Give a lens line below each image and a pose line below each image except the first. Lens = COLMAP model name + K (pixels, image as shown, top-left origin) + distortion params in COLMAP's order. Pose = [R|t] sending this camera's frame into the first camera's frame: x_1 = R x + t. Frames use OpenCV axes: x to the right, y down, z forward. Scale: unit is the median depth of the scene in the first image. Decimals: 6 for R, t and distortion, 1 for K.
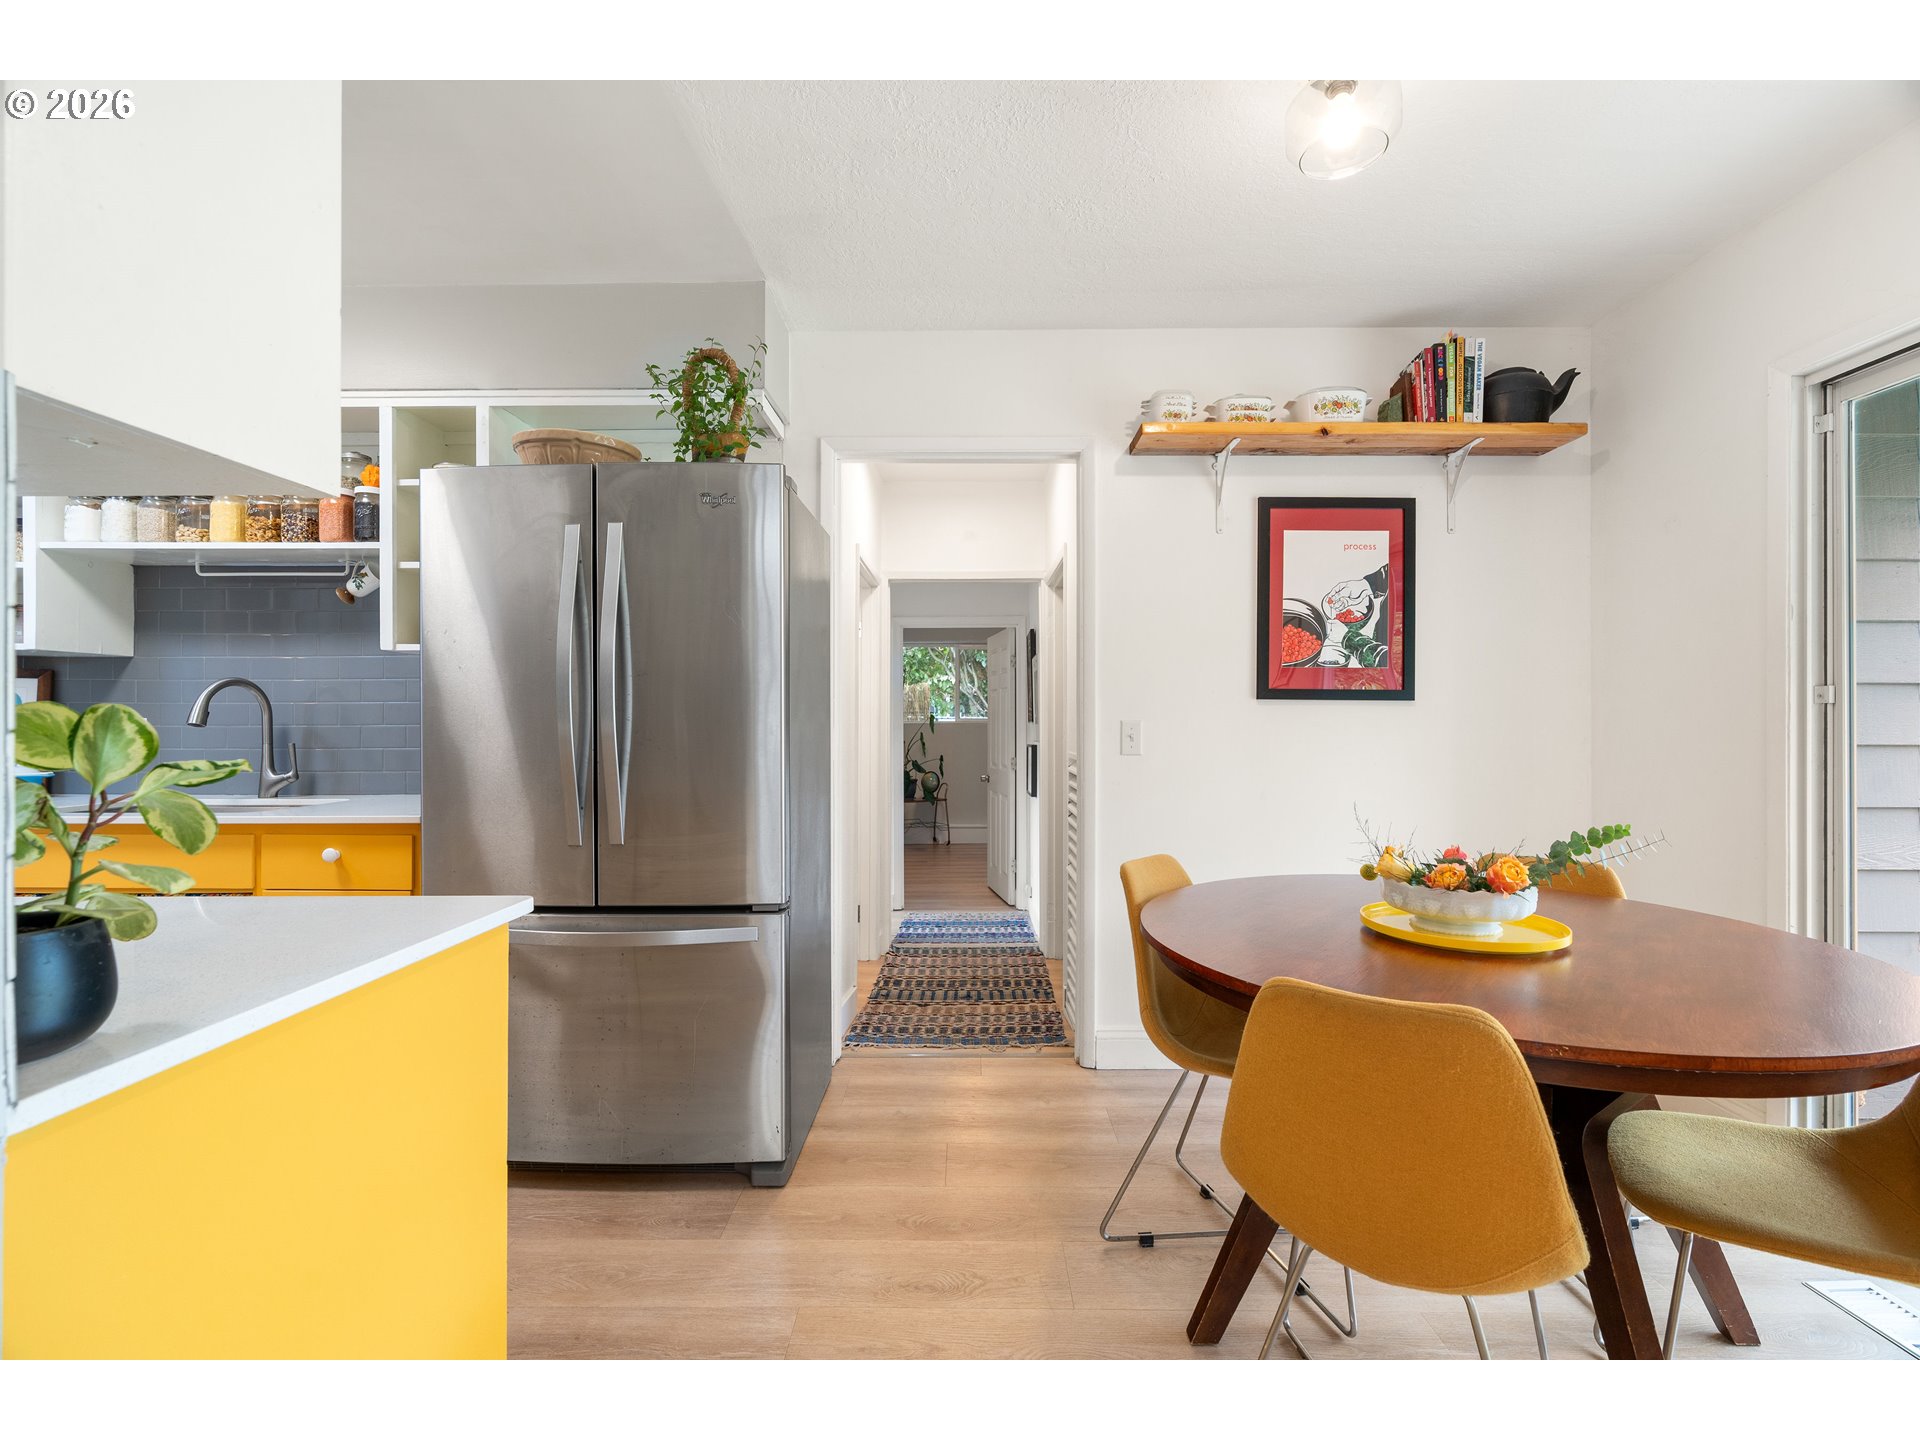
lens RADIAL K [[864.6, 0, 966.6], [0, 864.6, 721.1], [0, 0, 1]] dist [-0.003429, 0.000083]
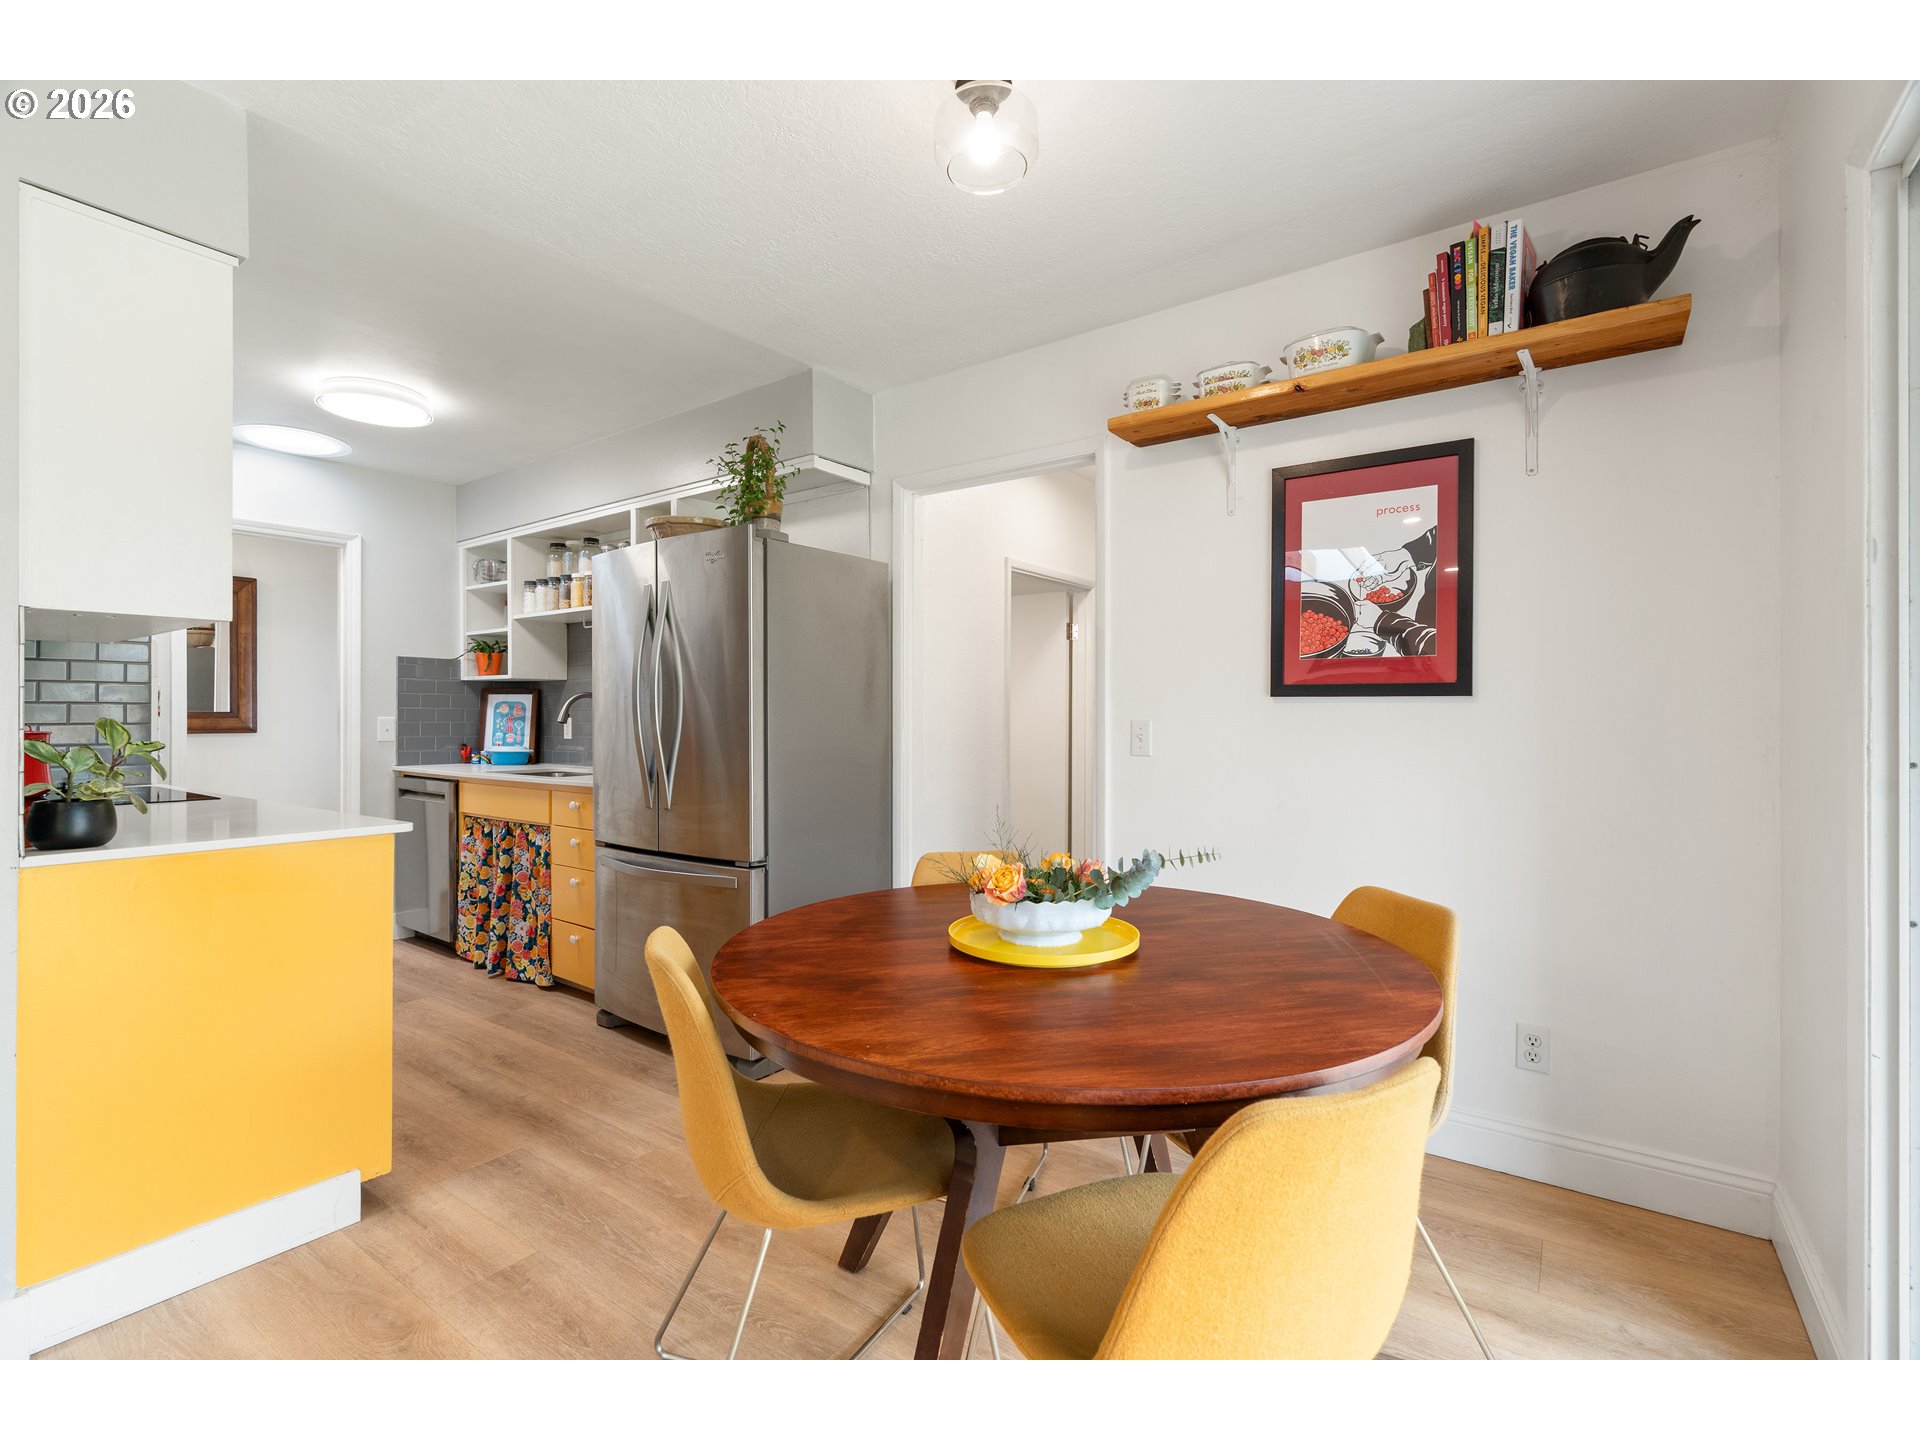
lens RADIAL K [[875.4, 0, 960.0], [0, 875.4, 720.0], [0, 0, 1]] dist [-0.004202, -0.000096]
pose [[0.818014, 0.001196, -0.575197, 0.623111], [0.001025, 0.999993, 0.003536, -0.005032], [0.575197, -0.003482, 0.818008, 0.082630]]
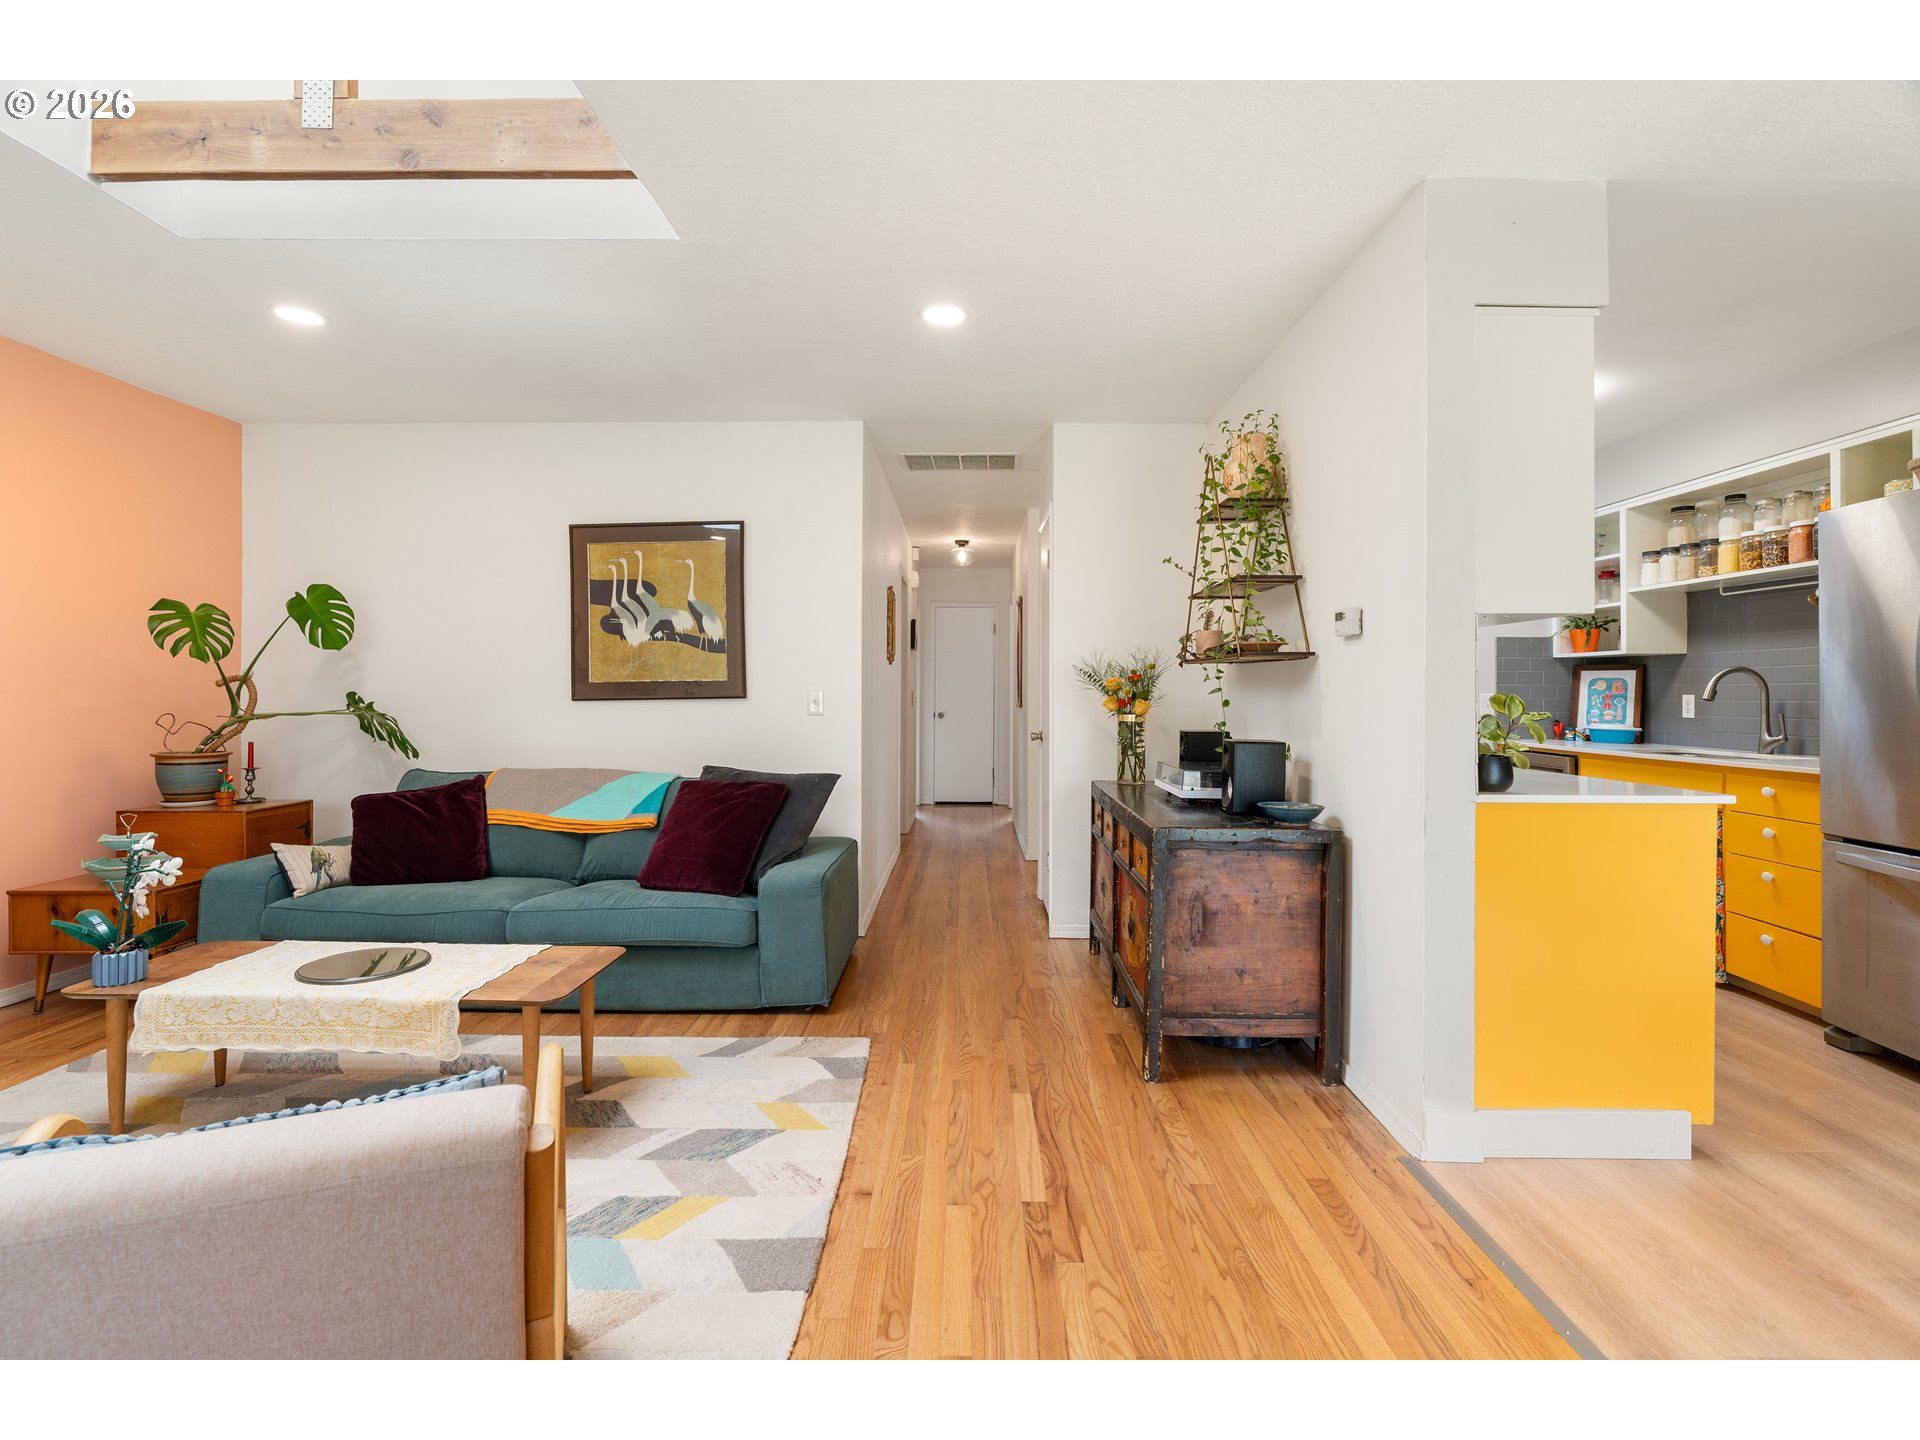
lens RADIAL K [[875.5, 0, 960.7], [0, 875.5, 692.7], [0, 0, 1]] dist [-0.003295, -0.000305]
pose [[0.001380, -0.001471, -0.999998, 0.578495], [-0.000645, 0.999999, -0.001472, -0.004619], [0.999999, 0.000647, 0.001379, -0.276685]]
